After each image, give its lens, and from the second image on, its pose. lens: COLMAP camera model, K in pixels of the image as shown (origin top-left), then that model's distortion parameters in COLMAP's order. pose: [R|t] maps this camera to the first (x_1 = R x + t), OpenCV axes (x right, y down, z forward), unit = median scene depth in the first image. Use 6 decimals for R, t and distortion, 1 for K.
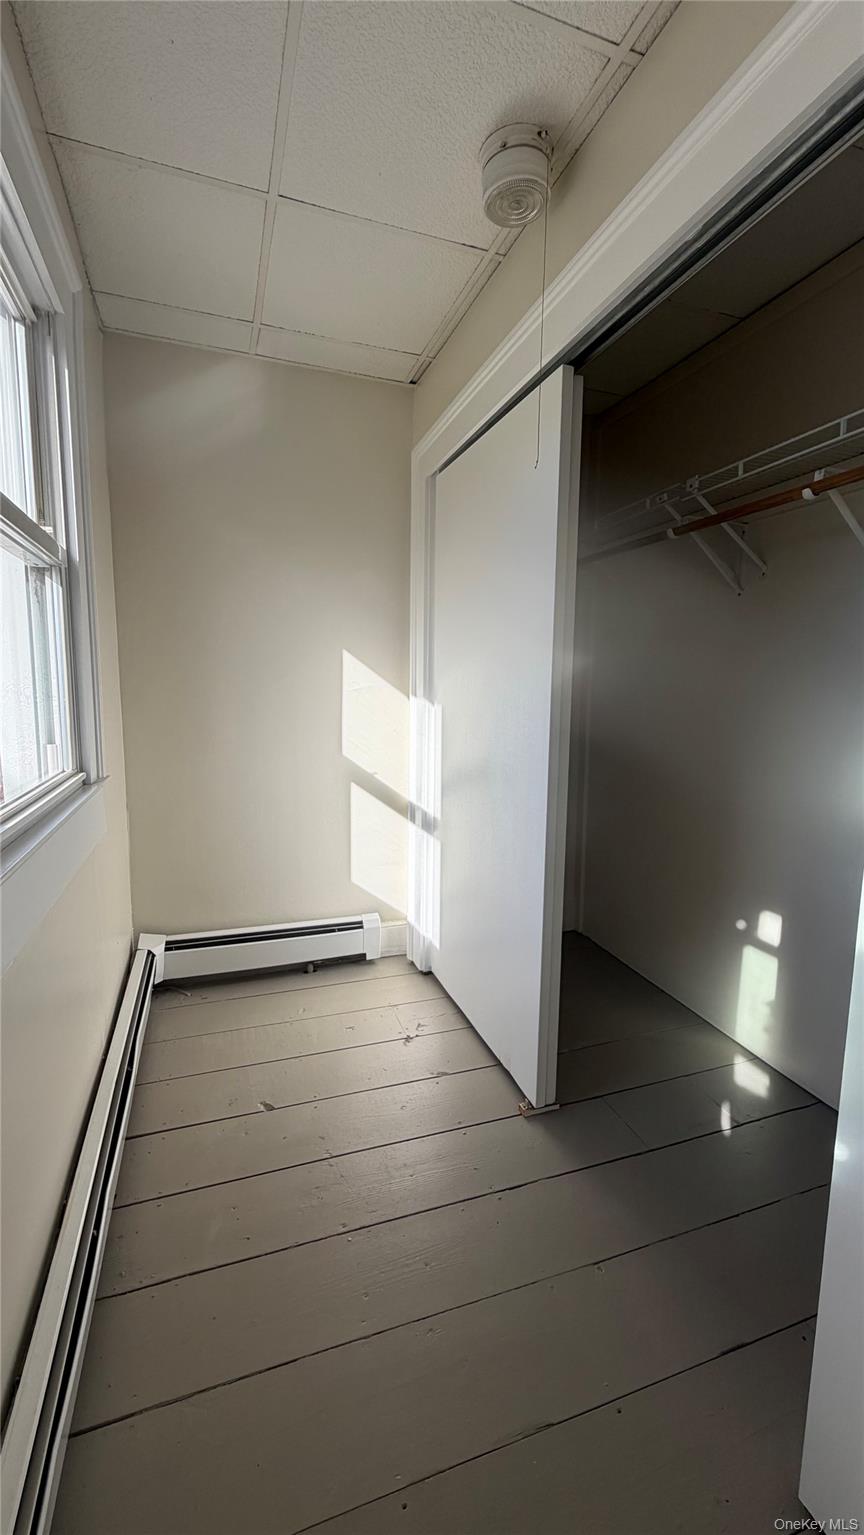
lens RADIAL K [[618.0, 0, 429.9], [0, 618.0, 765.3], [0, 0, 1]] dist [0.002167, 0.000219]
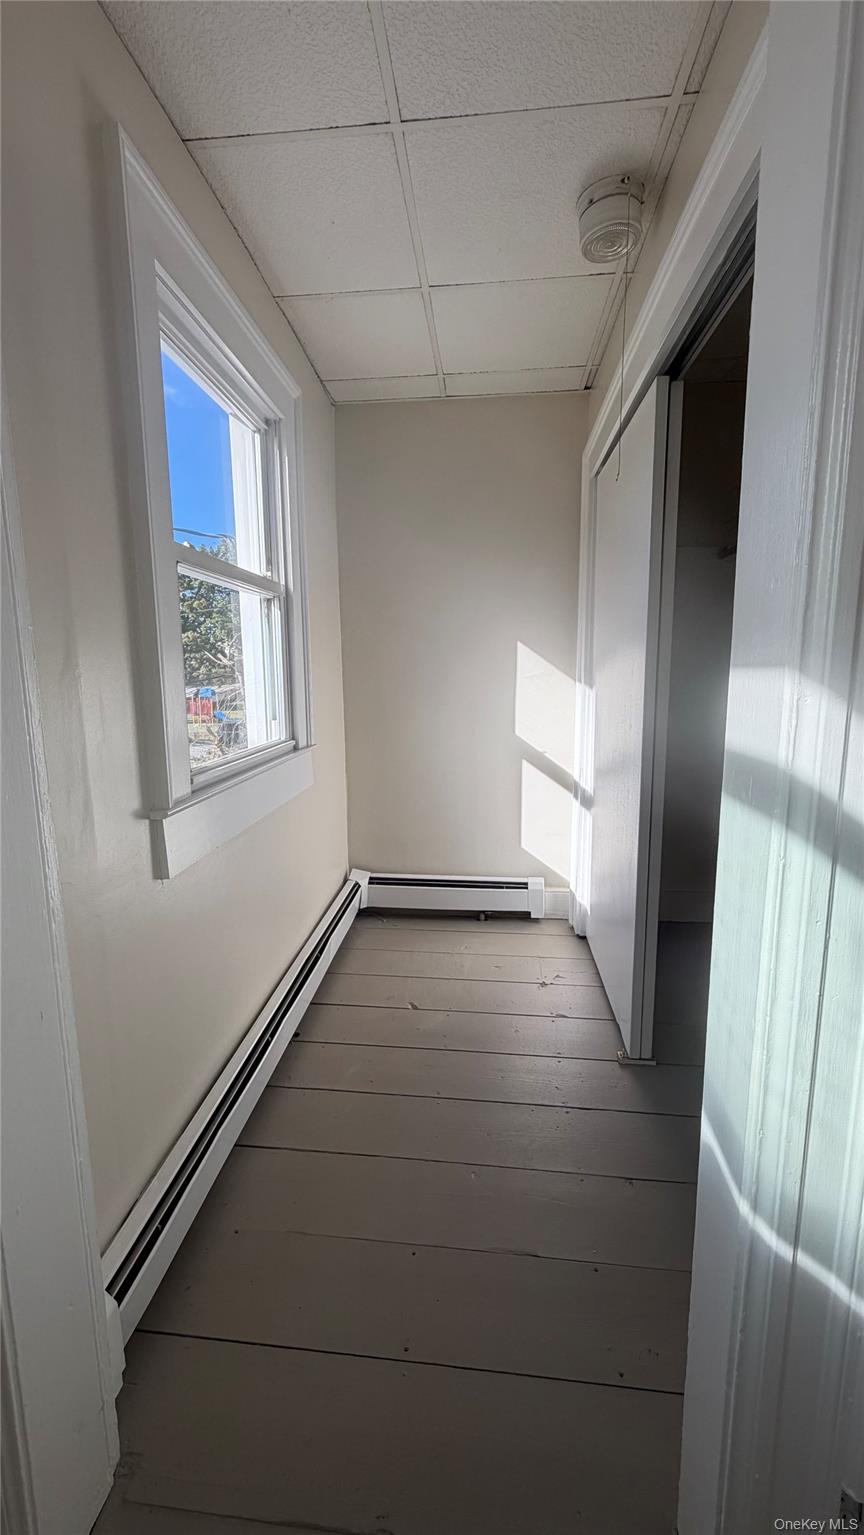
lens RADIAL K [[618.0, 0, 428.8], [0, 618.0, 766.9], [0, 0, 1]] dist [0.002167, 0.000219]
pose [[0.905944, 0.046286, -0.420860, 0.204715], [-0.033865, 0.998743, 0.036944, 0.005795], [0.422041, -0.019216, 0.906373, -0.099623]]
